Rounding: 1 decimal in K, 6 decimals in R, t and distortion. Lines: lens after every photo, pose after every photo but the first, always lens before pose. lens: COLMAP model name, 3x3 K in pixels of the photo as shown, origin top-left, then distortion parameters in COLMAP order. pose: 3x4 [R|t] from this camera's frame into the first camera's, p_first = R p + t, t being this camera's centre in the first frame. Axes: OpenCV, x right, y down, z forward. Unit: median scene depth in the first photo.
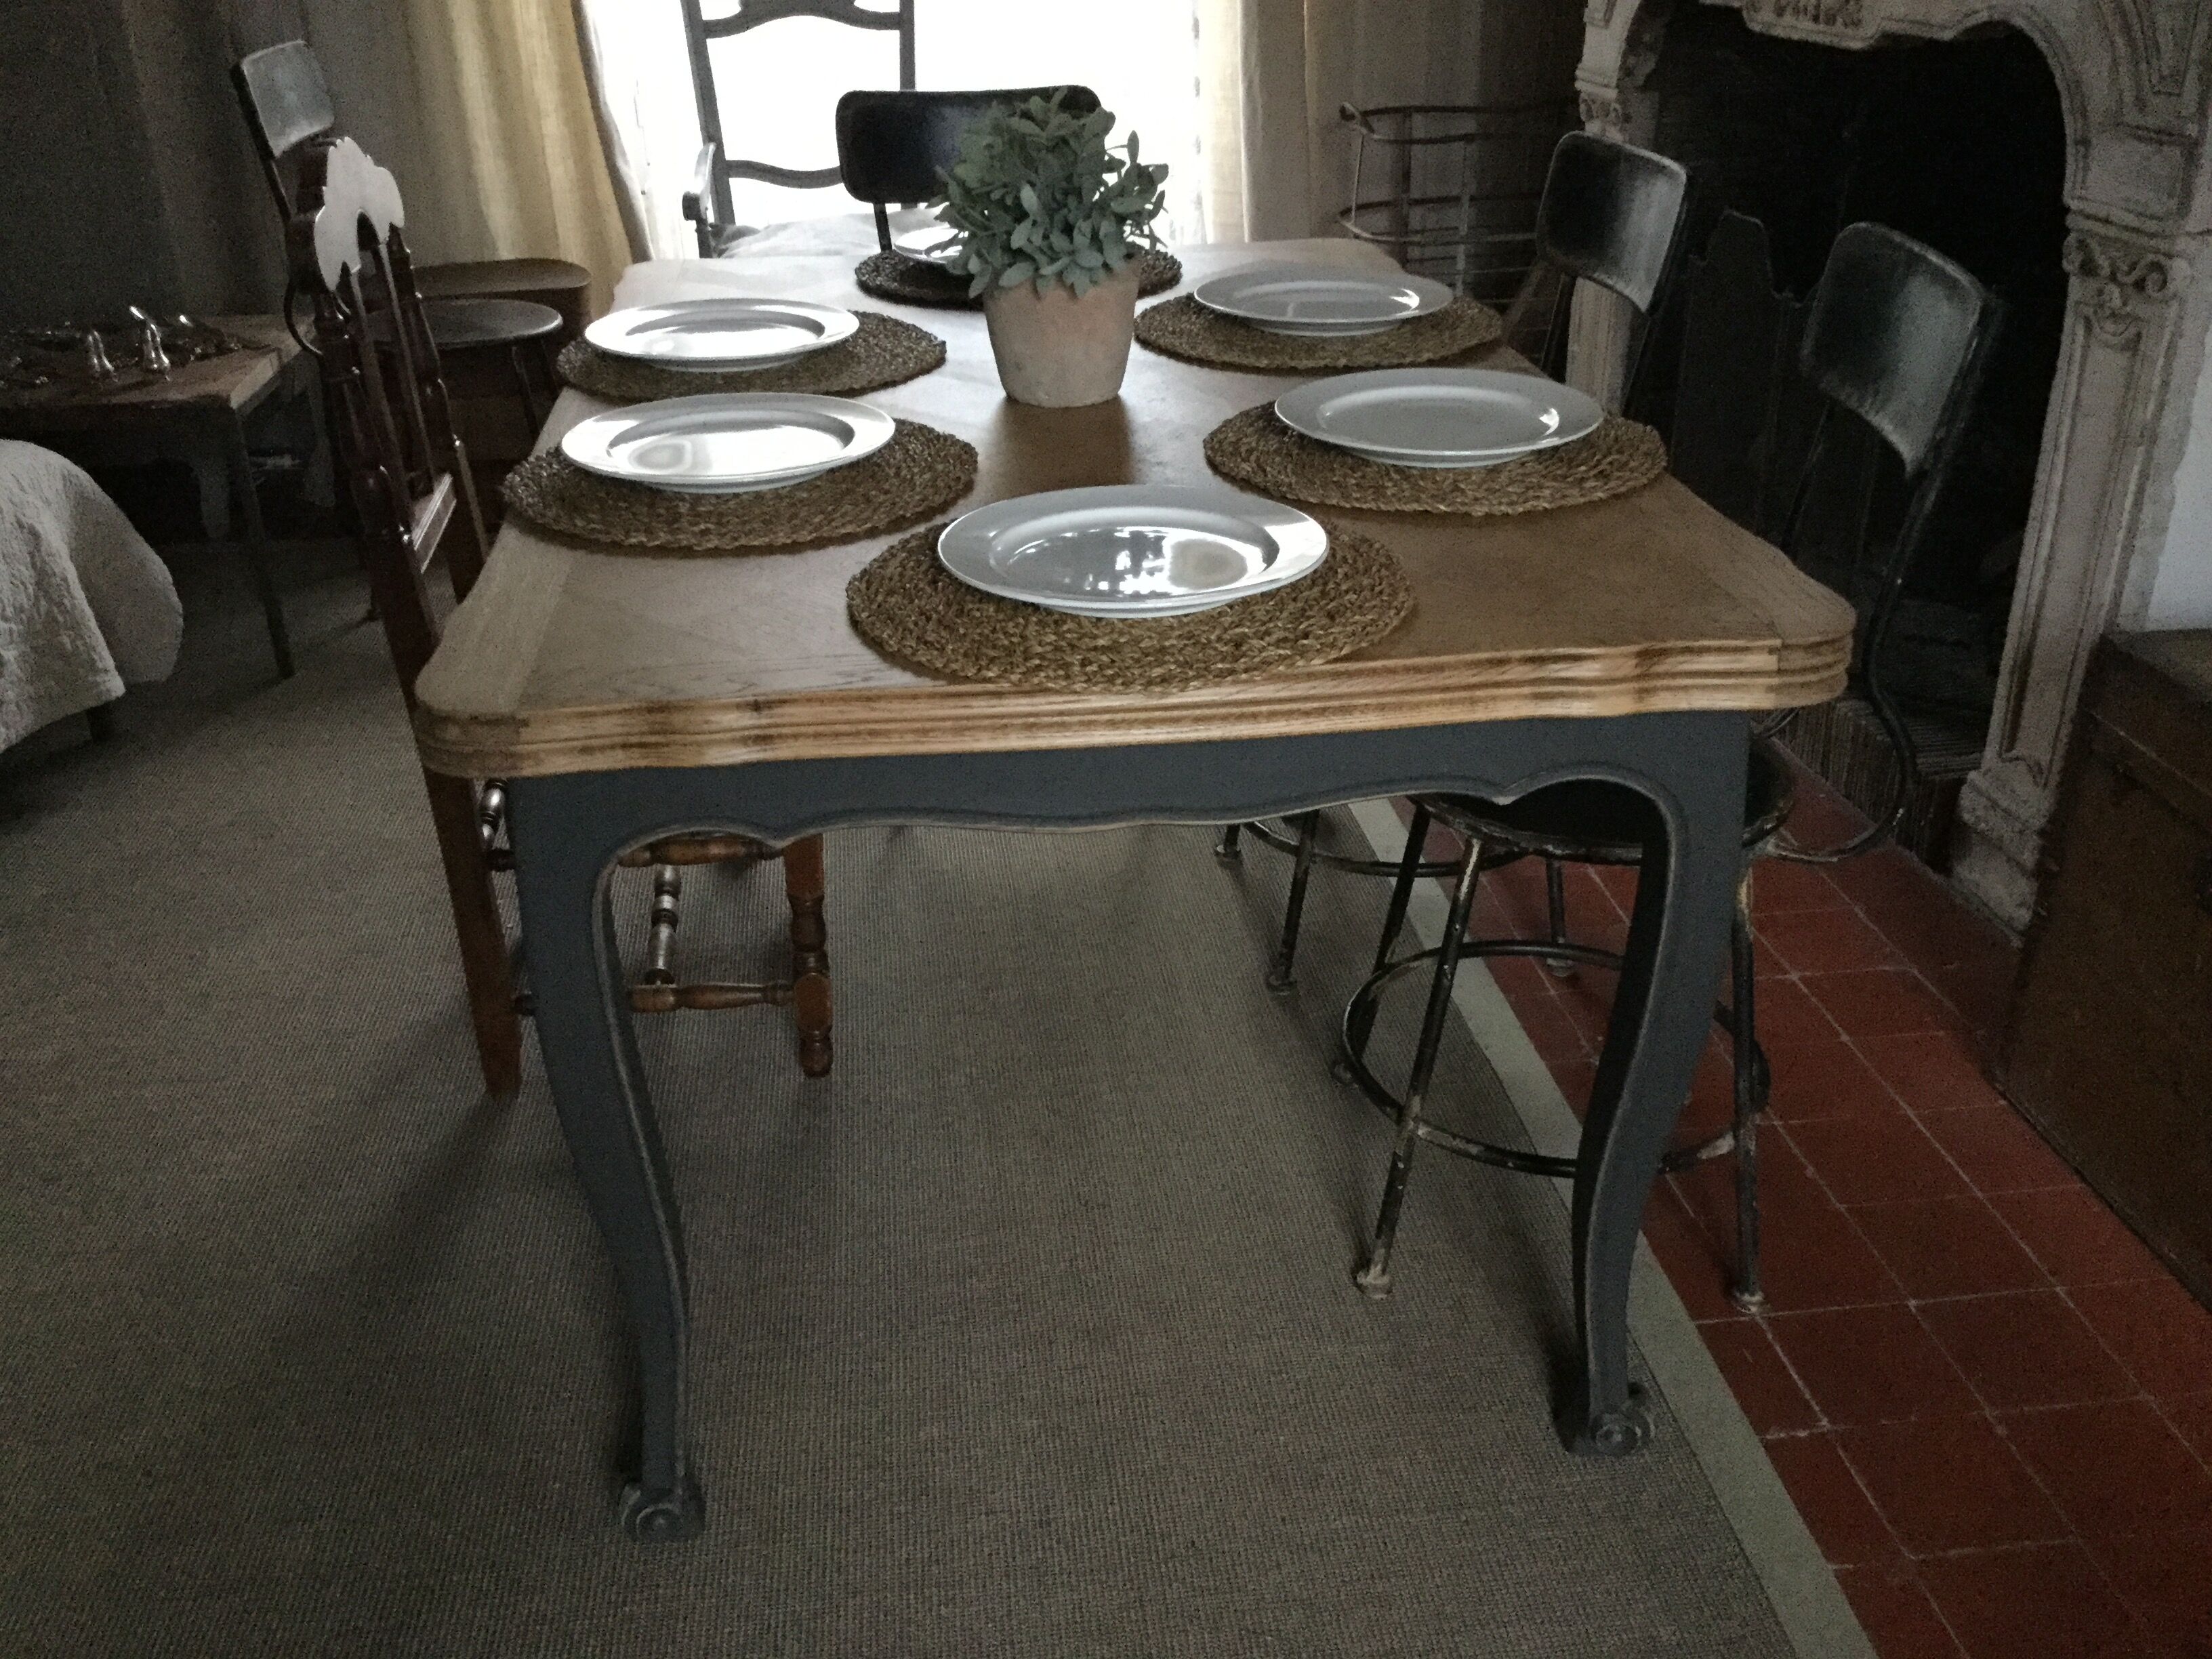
lens RADIAL K [[1934.6, 0, 1104.8], [0, 1934.6, 838.0], [0, 0, 1]] dist [0.088777, -0.128478]
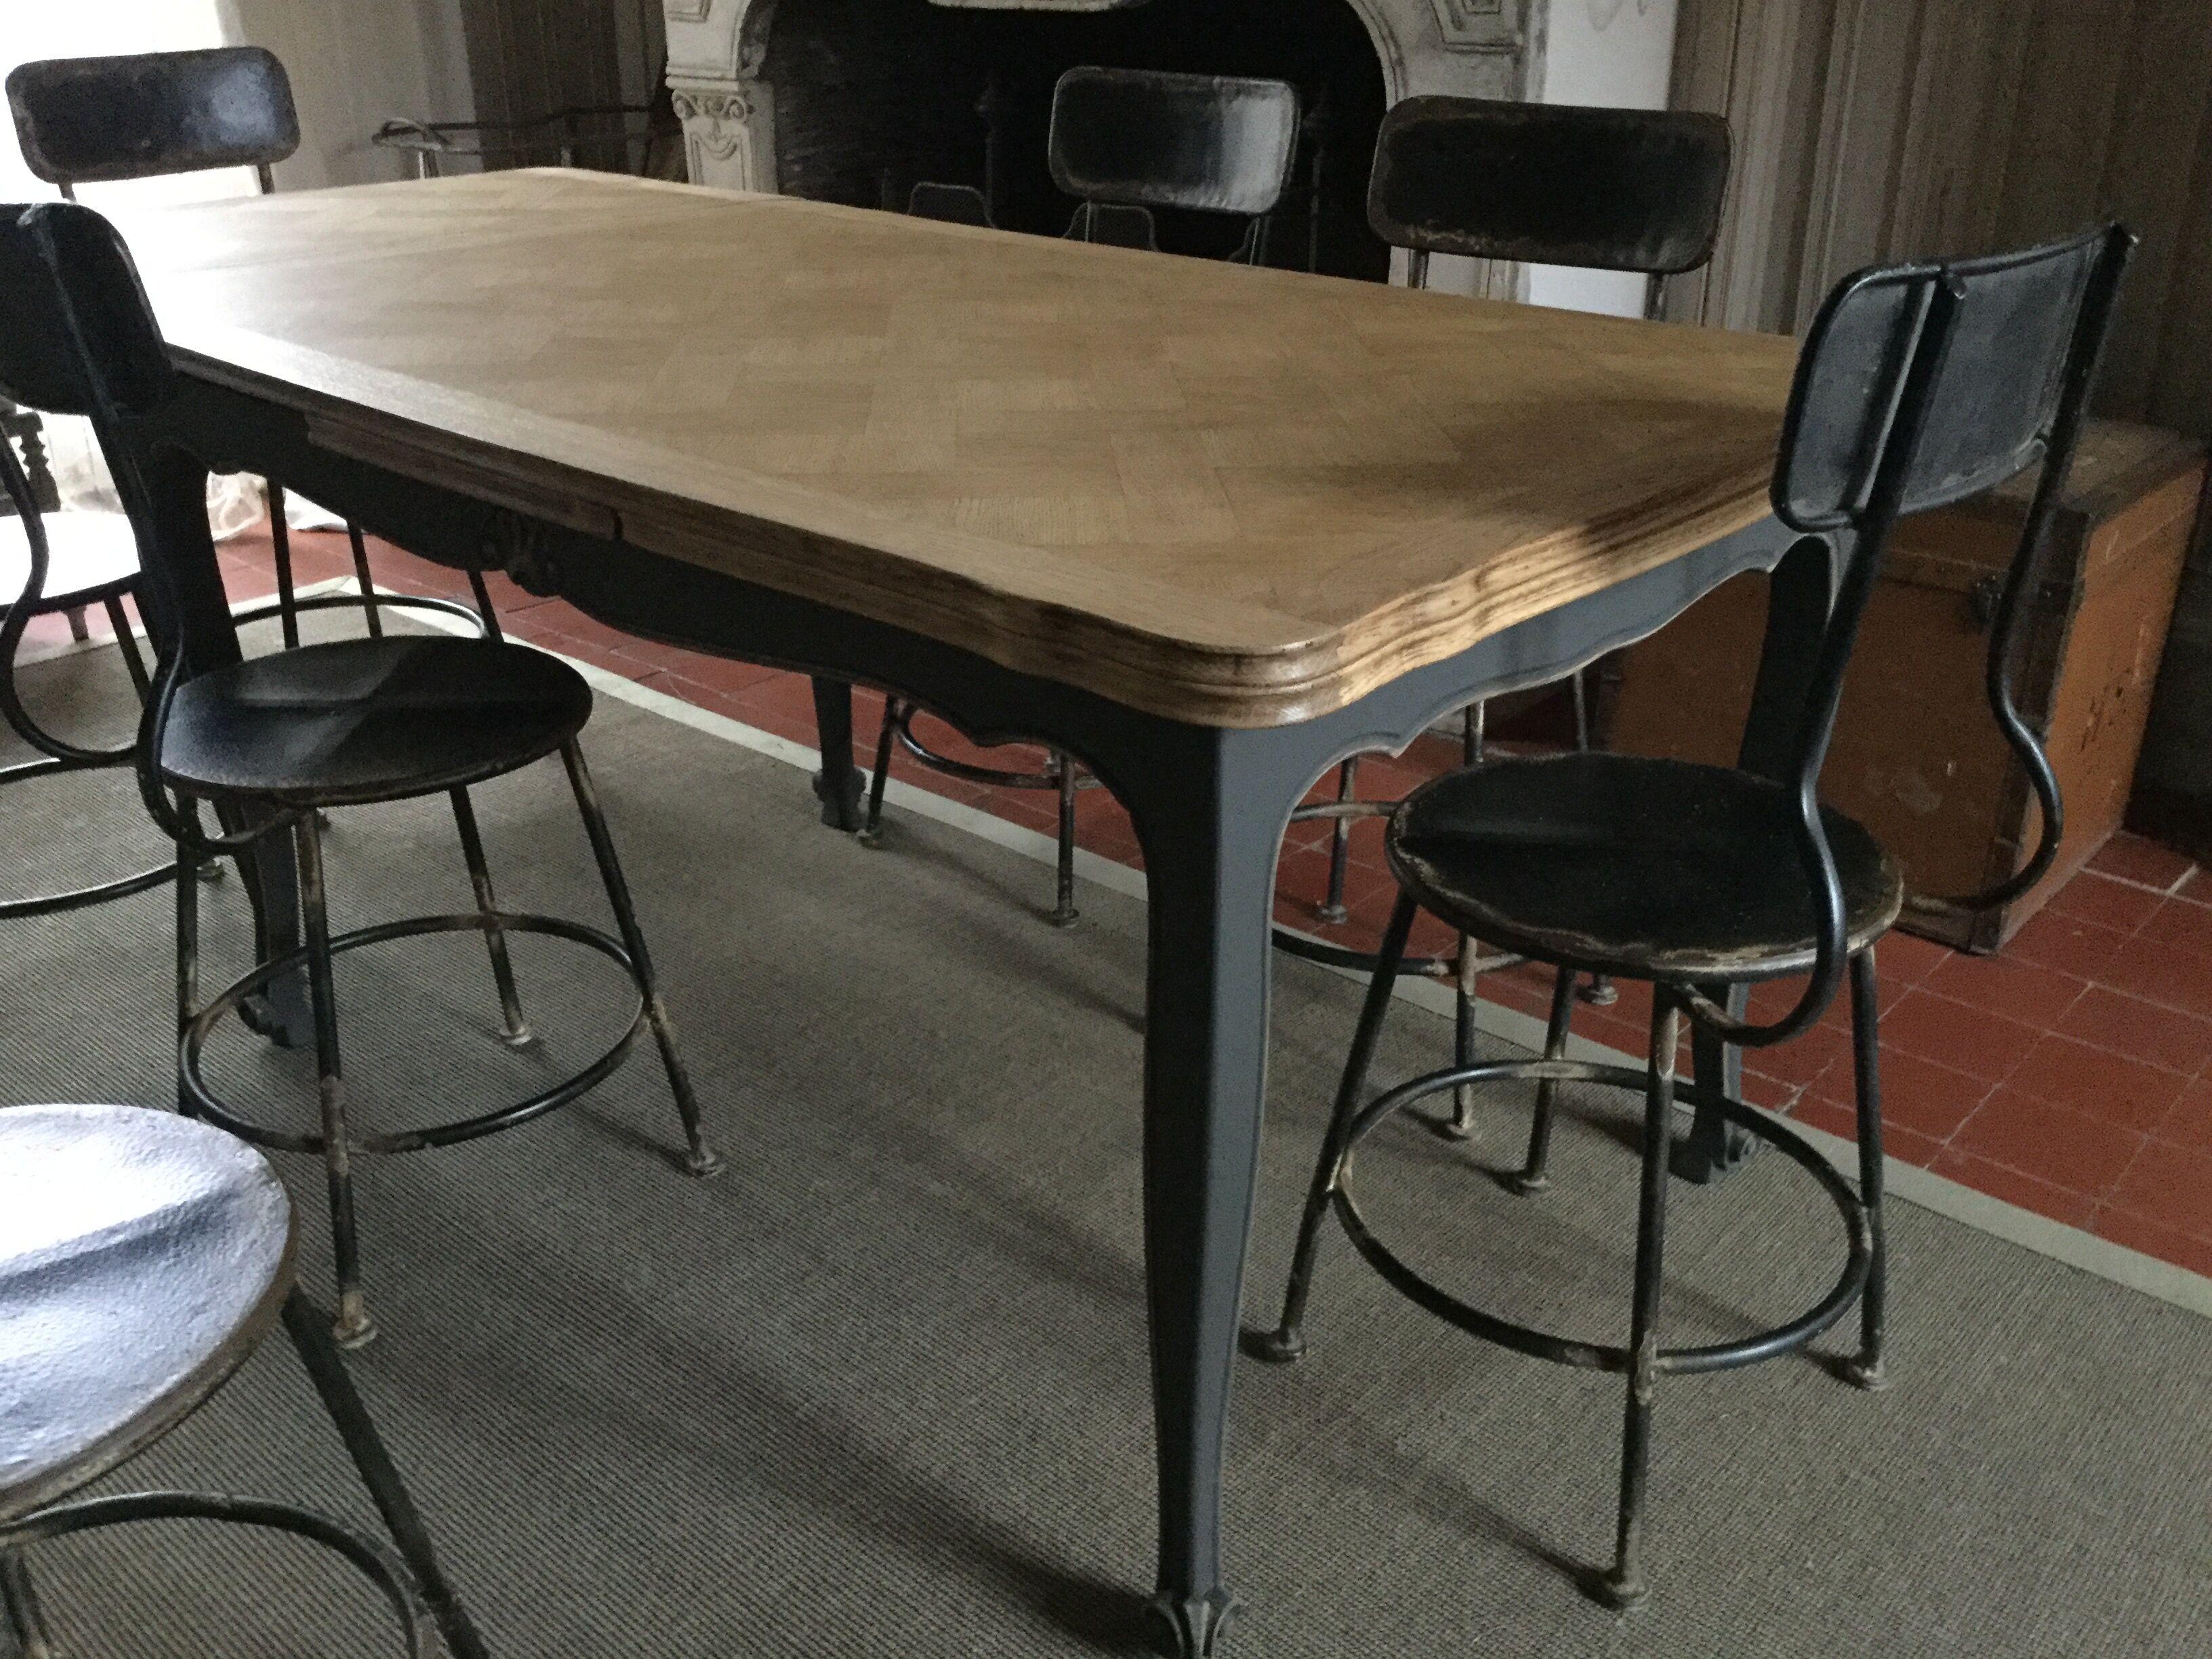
lens RADIAL K [[1988.2, 0, 1106.0], [0, 1988.2, 829.5], [0, 0, 1]] dist [0.067876, -0.129803]
pose [[0.745640, -0.259612, 0.613696, -0.489623], [0.291372, 0.955297, 0.050102, -0.025420], [-0.599269, 0.141456, 0.787951, 0.219034]]
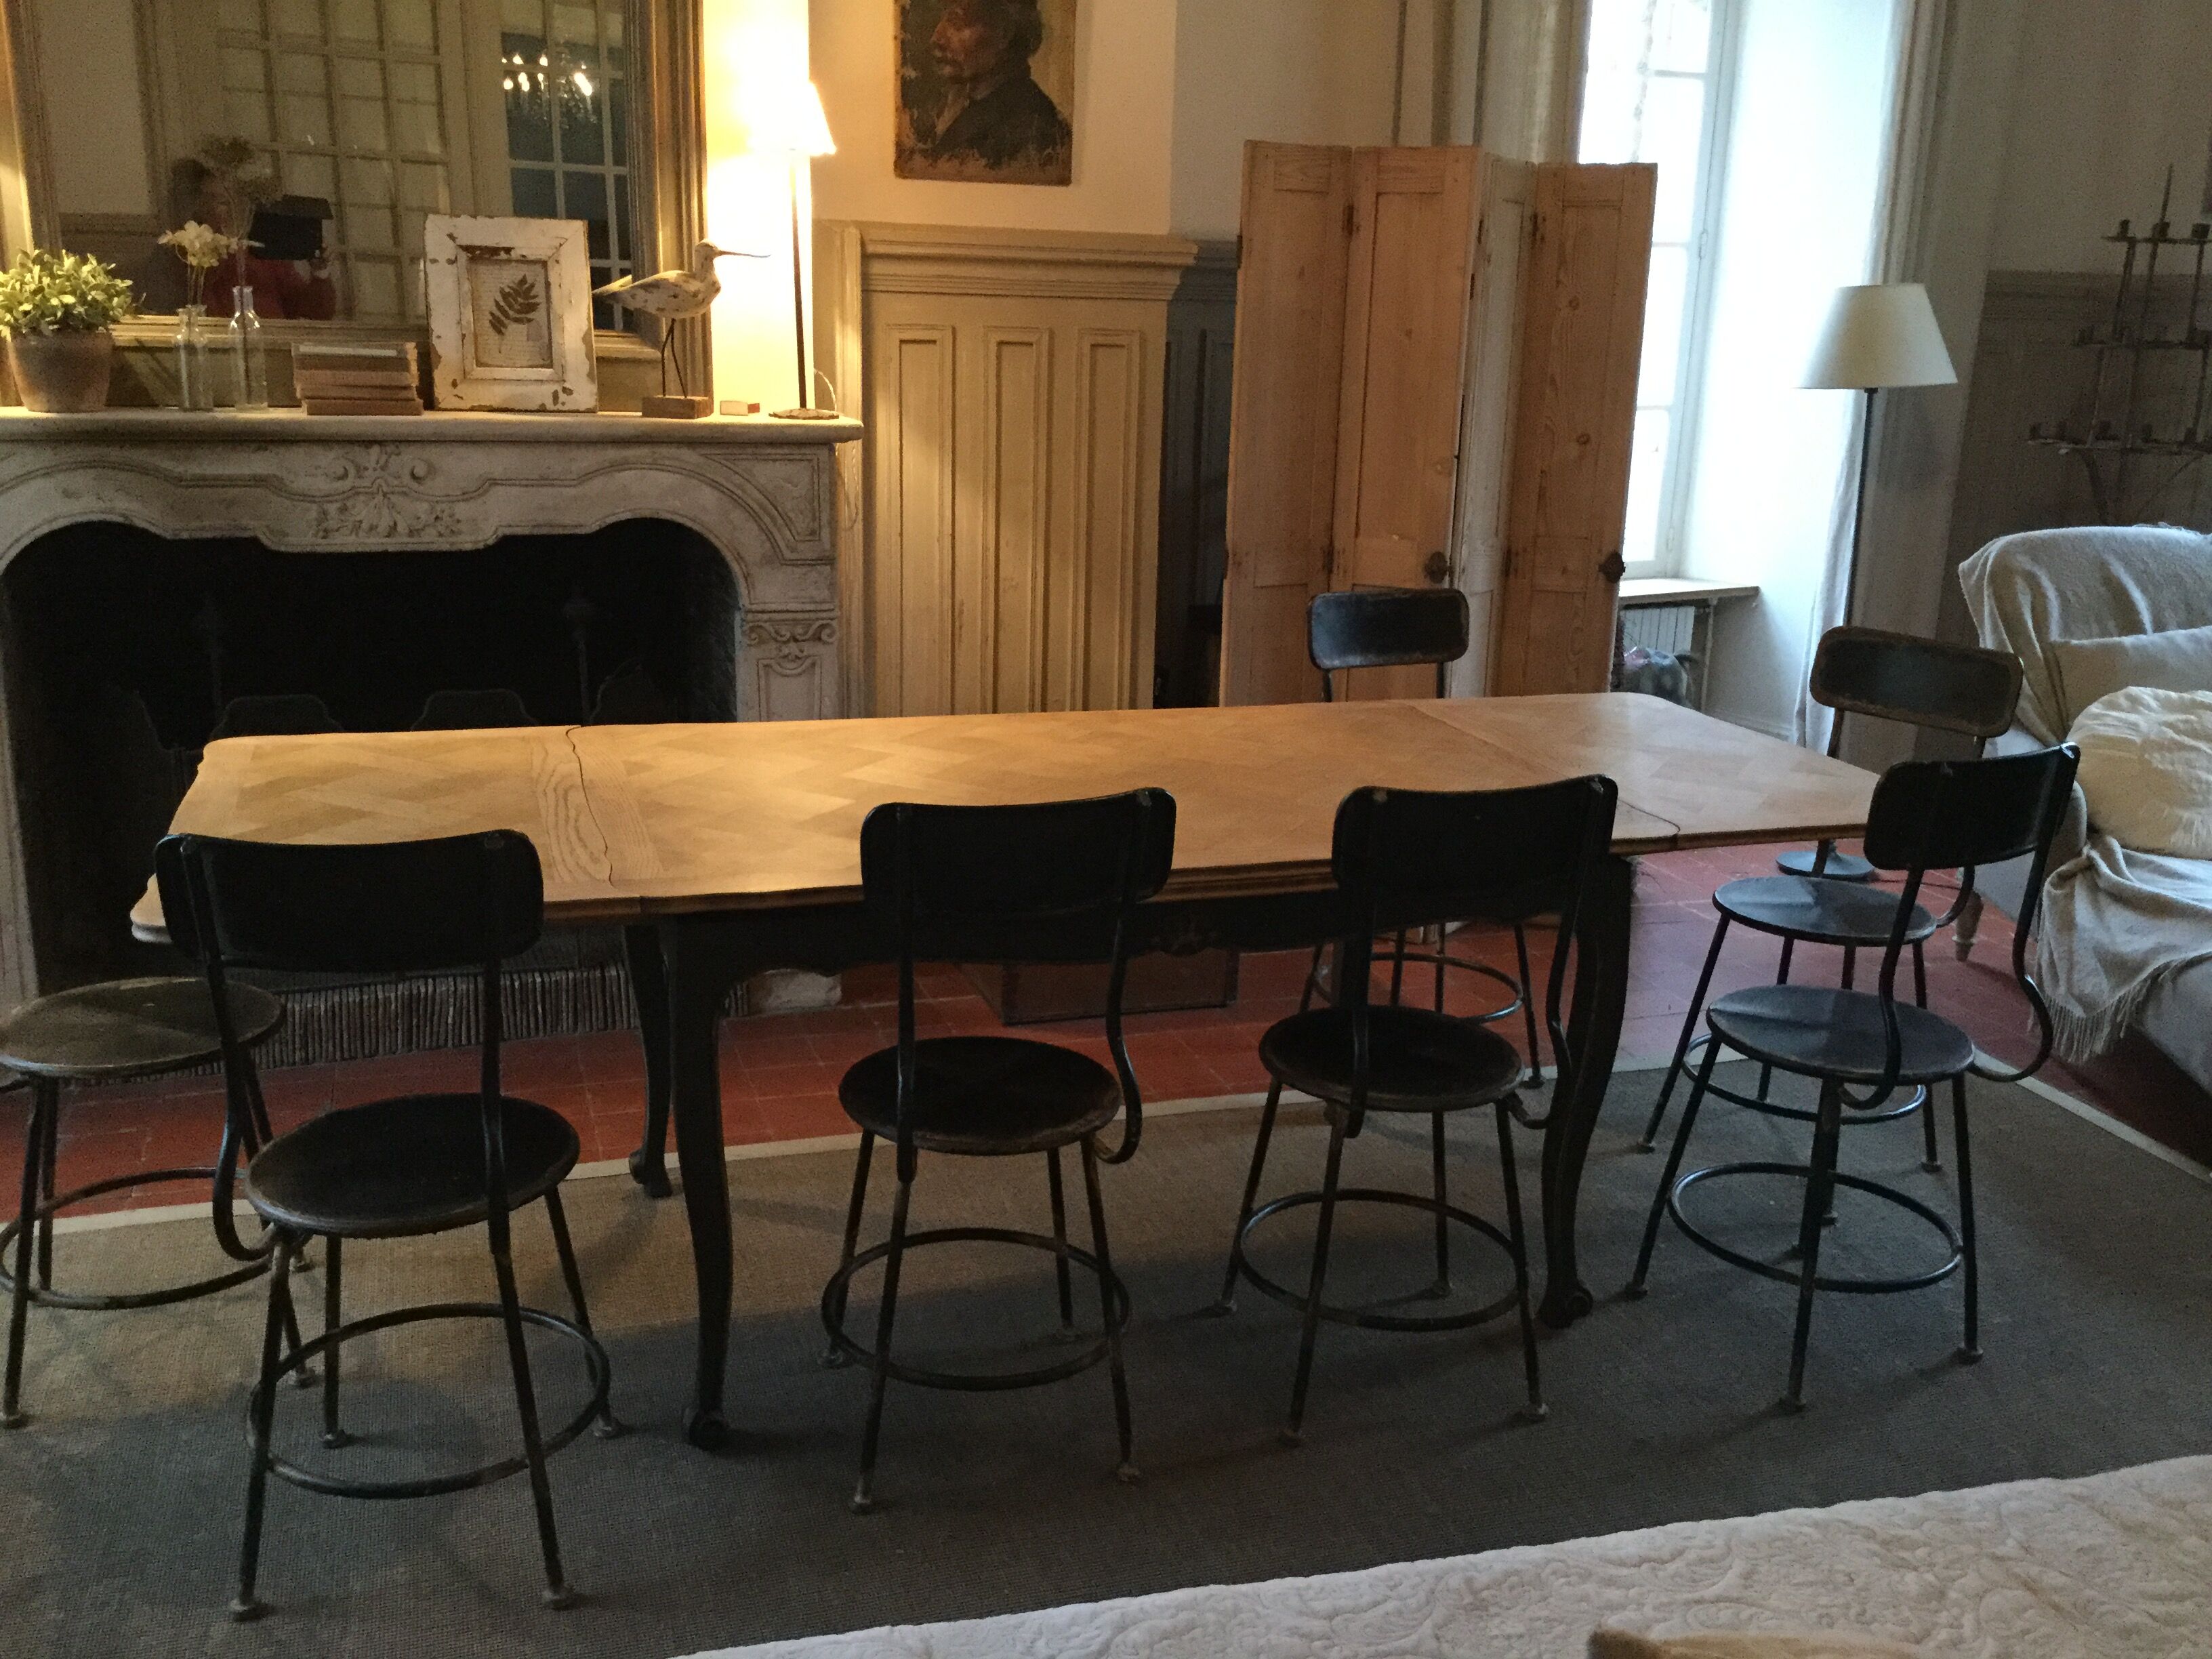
lens RADIAL K [[1968.1, 0, 1104.0], [0, 1968.1, 829.3], [0, 0, 1]] dist [0.136481, -0.336699]
pose [[-0.196018, -0.241026, 0.950518, -1.283192], [0.421435, 0.854531, 0.303595, -0.557726], [-0.885421, 0.460091, -0.065926, 0.933578]]
